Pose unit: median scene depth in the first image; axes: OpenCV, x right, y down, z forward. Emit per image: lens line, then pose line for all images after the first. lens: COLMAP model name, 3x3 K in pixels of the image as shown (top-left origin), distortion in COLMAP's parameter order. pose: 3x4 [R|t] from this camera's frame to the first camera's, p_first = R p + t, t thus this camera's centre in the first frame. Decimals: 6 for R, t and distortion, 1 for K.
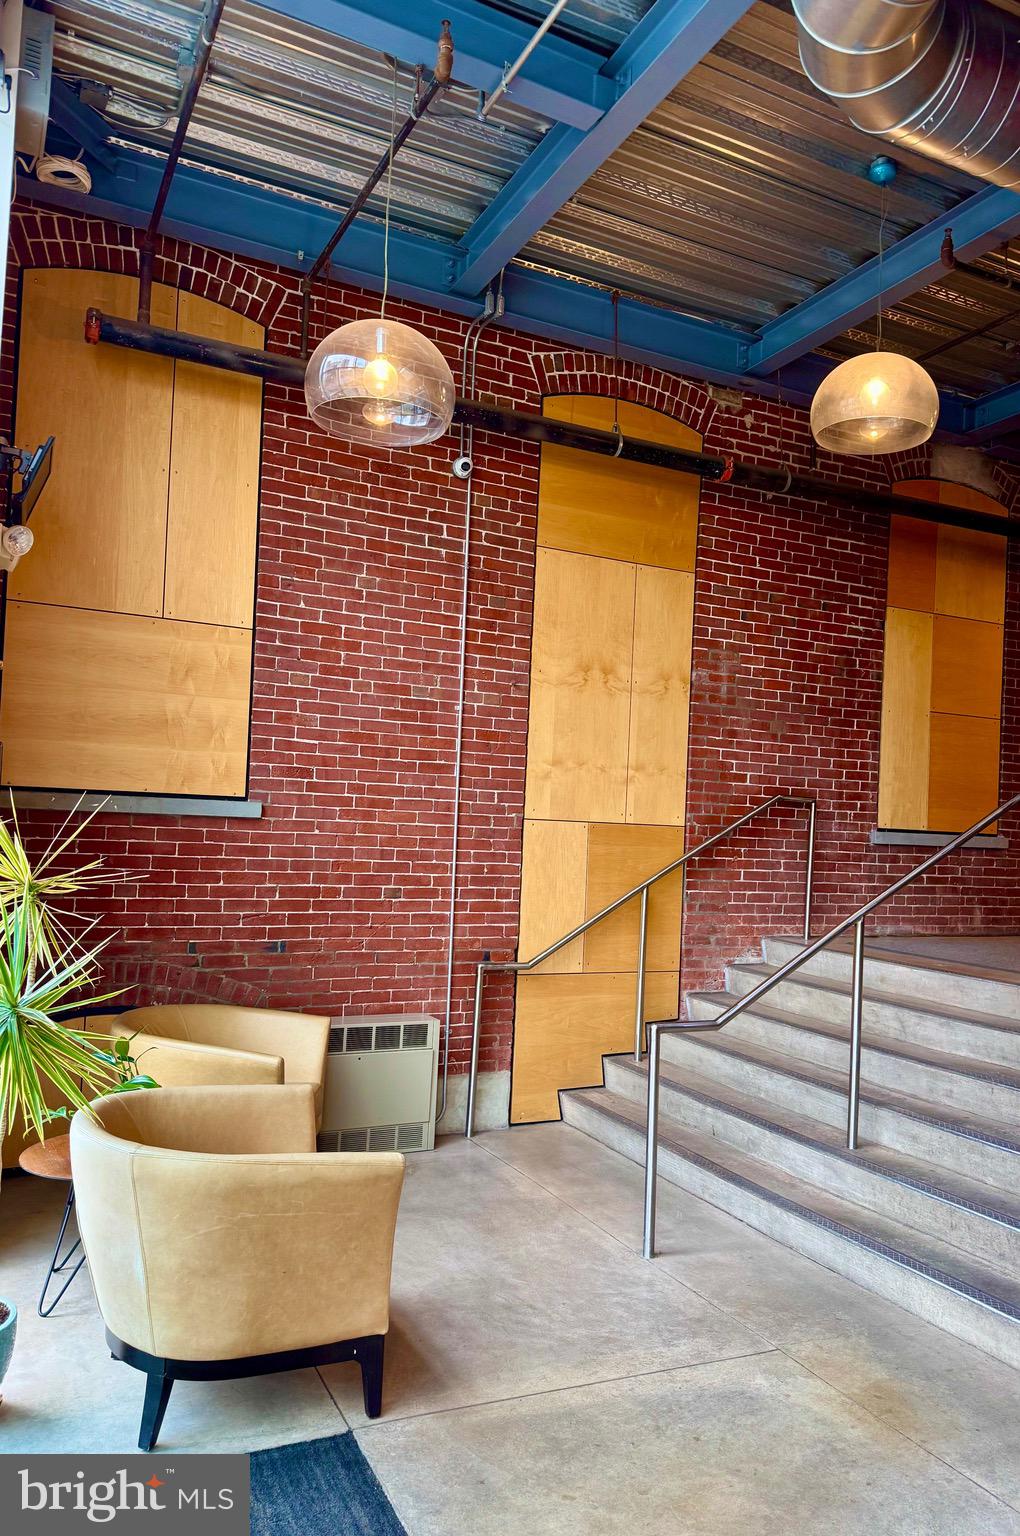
lens RADIAL K [[1098.5, 0, 513.0], [0, 1098.5, 770.5], [0, 0, 1]] dist [-0.006025, -0.003065]
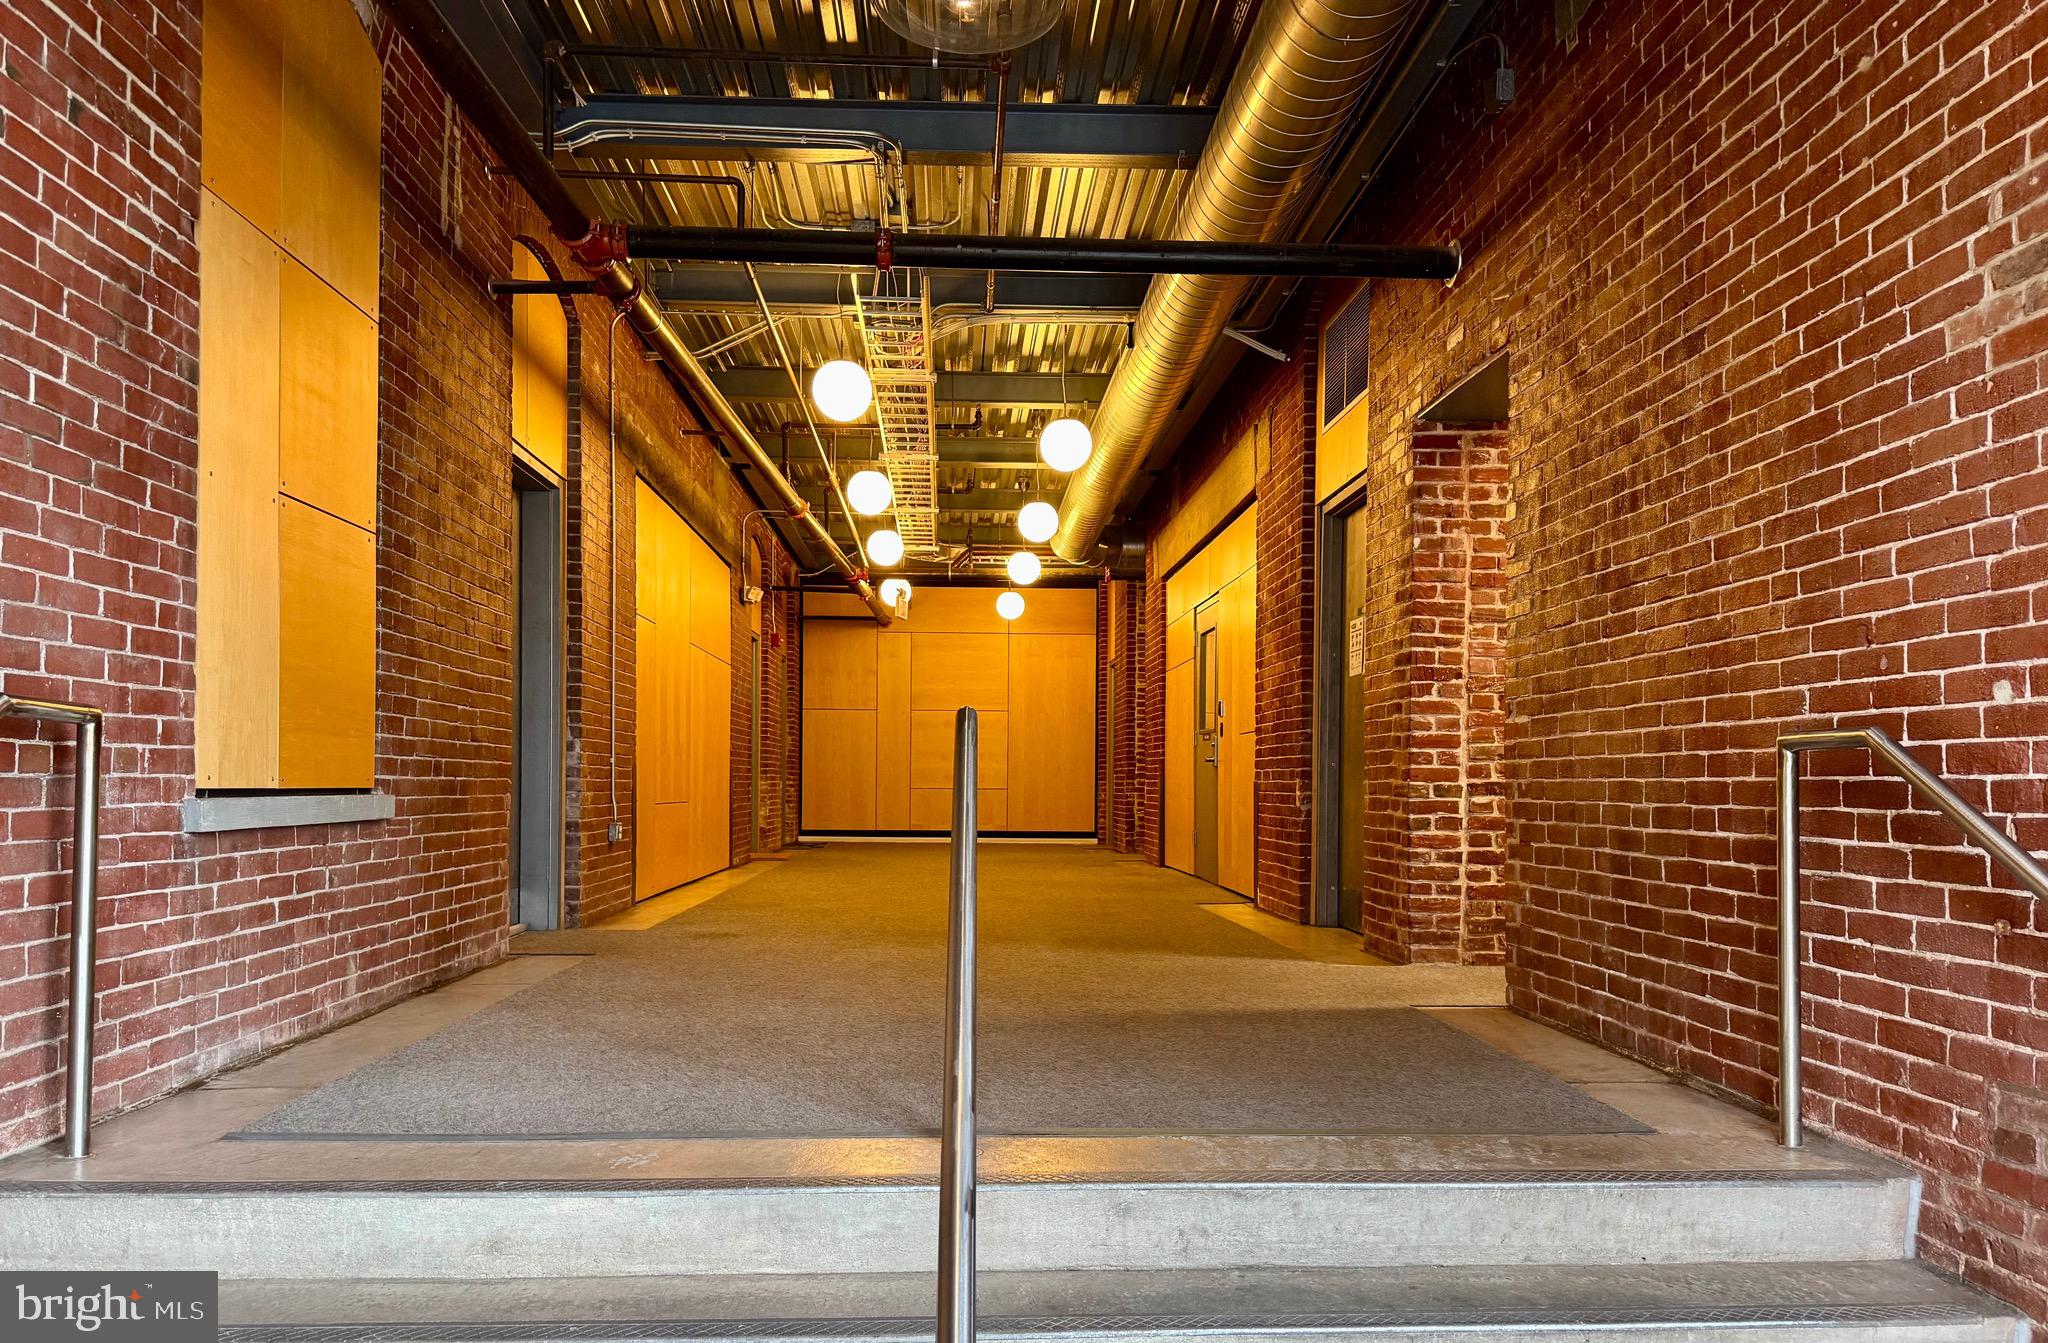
lens RADIAL K [[1464.7, 0, 1008.2], [0, 1464.7, 776.4], [0, 0, 1]] dist [-0.006025, -0.003065]
pose [[0.398504, -0.039602, 0.916311, -0.006549], [-0.028521, 0.998049, 0.055539, 0.013545], [-0.916723, -0.048266, 0.396597, 0.560134]]
